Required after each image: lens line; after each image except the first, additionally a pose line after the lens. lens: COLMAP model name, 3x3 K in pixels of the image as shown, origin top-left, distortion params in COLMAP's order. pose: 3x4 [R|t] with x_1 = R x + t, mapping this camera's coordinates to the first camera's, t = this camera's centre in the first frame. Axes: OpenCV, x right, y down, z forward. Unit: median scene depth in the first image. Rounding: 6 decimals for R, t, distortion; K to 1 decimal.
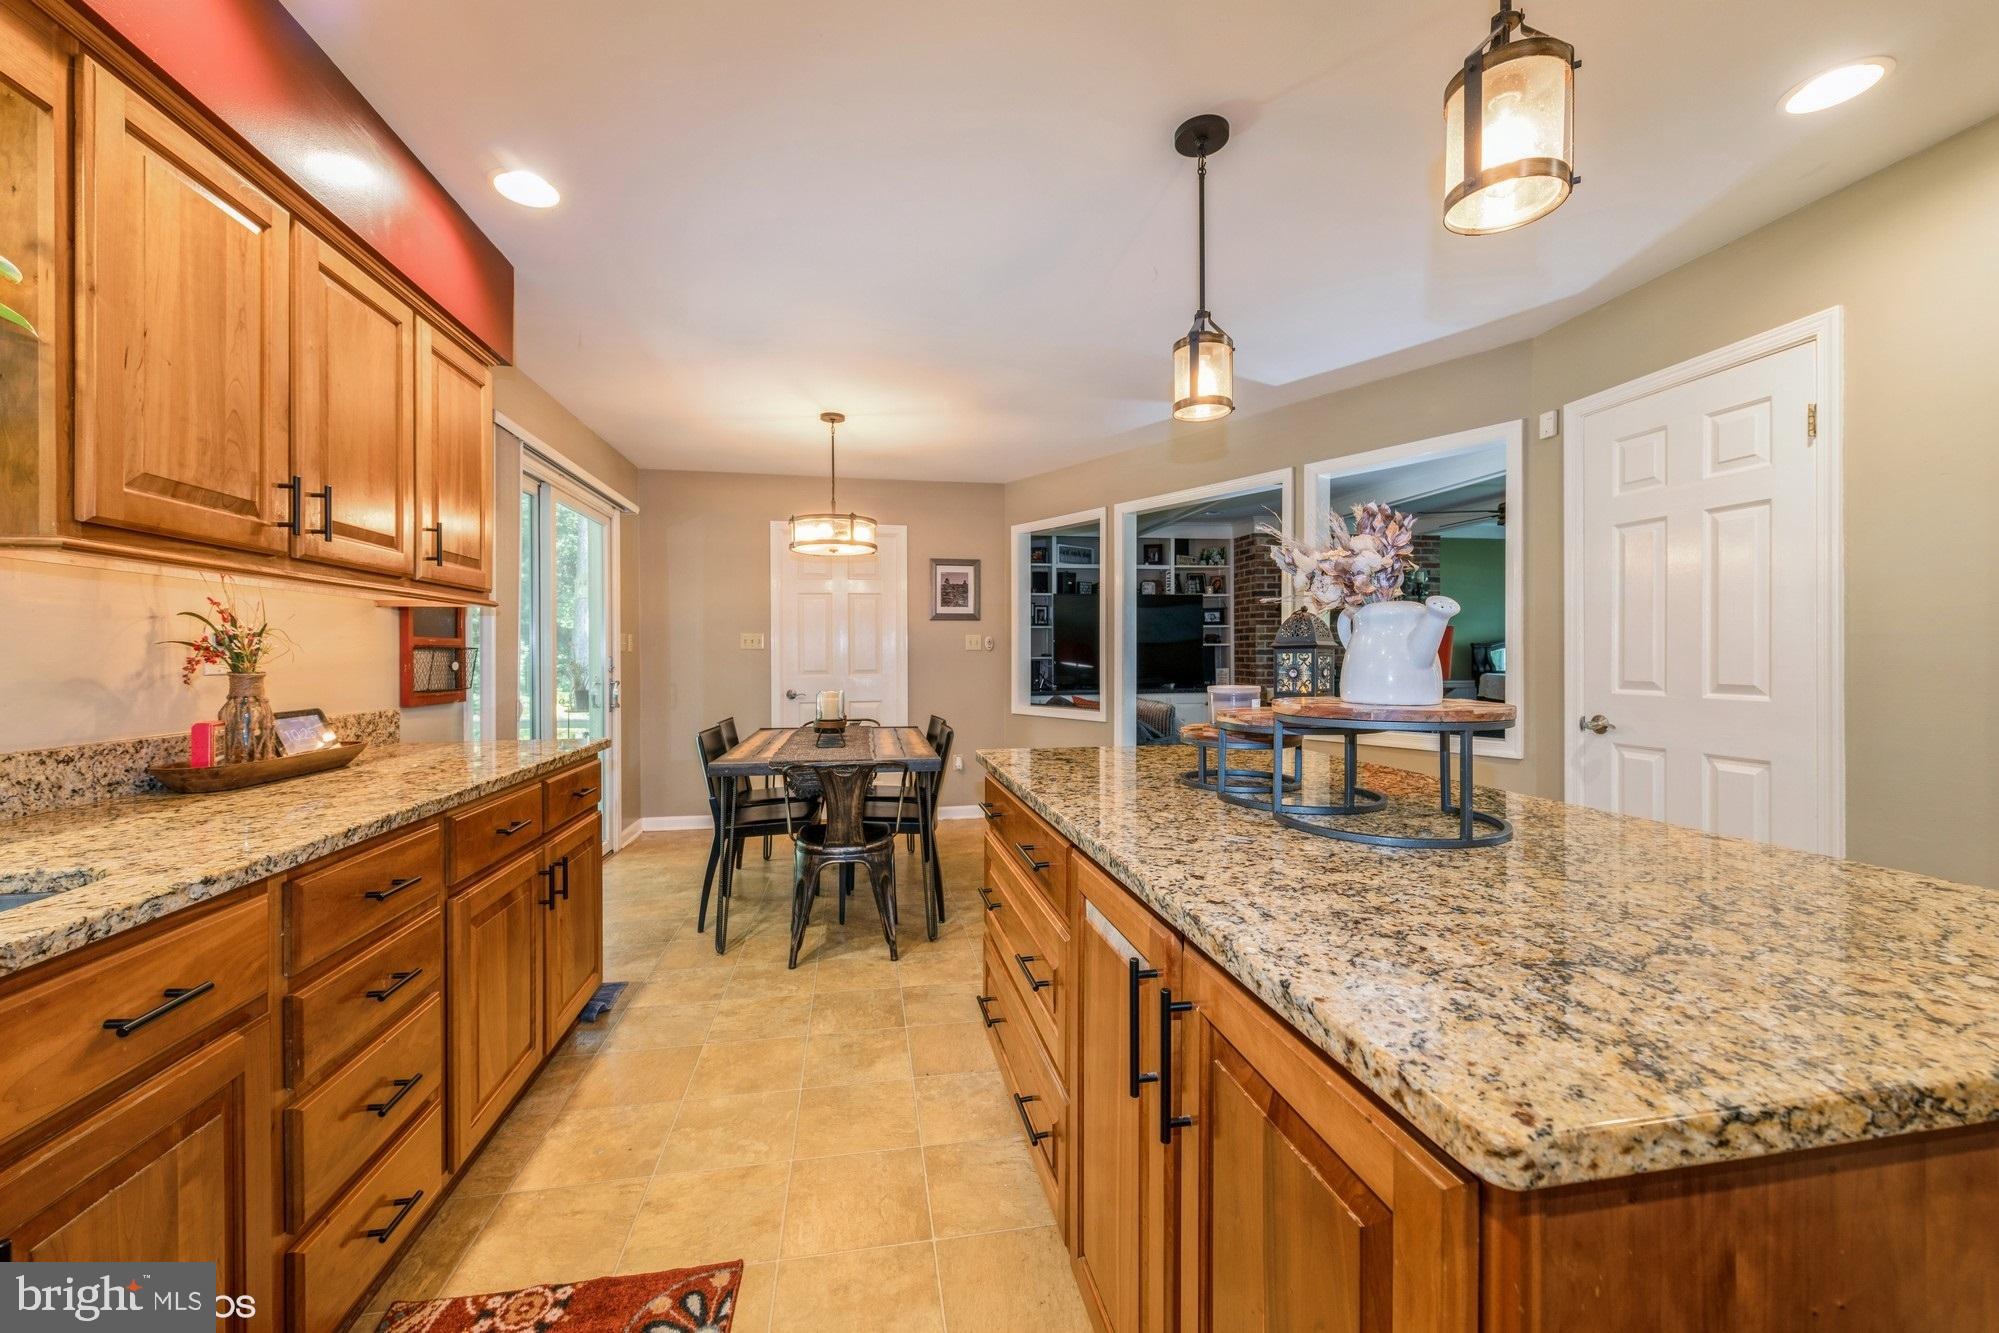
lens RADIAL K [[794.5, 0, 1000.5], [0, 794.5, 660.2], [0, 0, 1]] dist [0.001545, 0.000112]
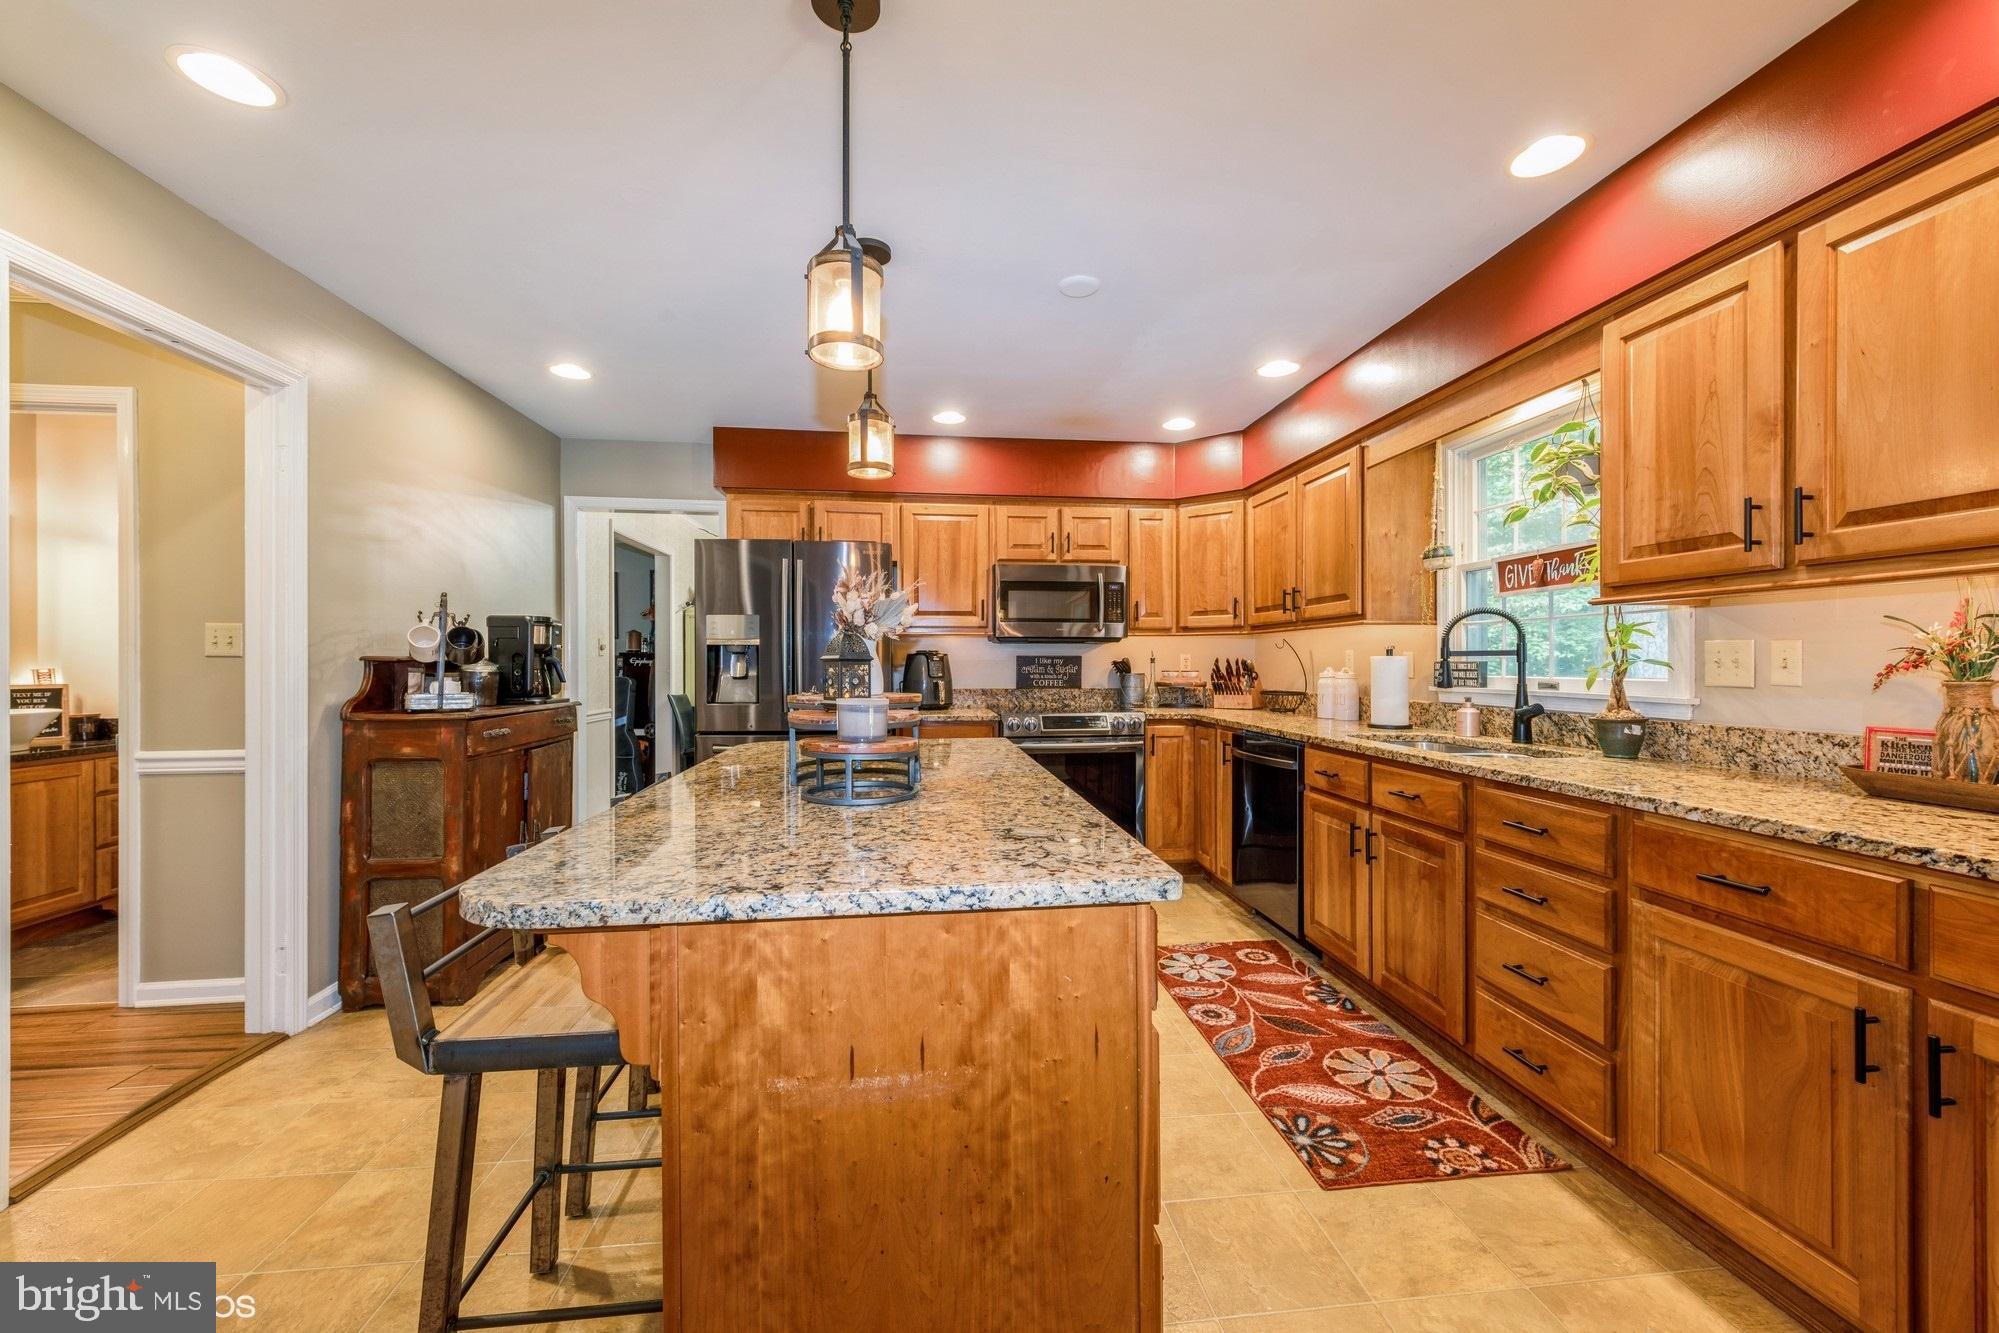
lens RADIAL K [[794.5, 0, 996.6], [0, 794.5, 666.7], [0, 0, 1]] dist [0.001545, 0.000112]
pose [[-0.996692, 0.002555, 0.081235, 0.056710], [0.003065, 0.999976, 0.006163, -0.009508], [-0.081218, 0.006392, -0.996676, 2.357413]]
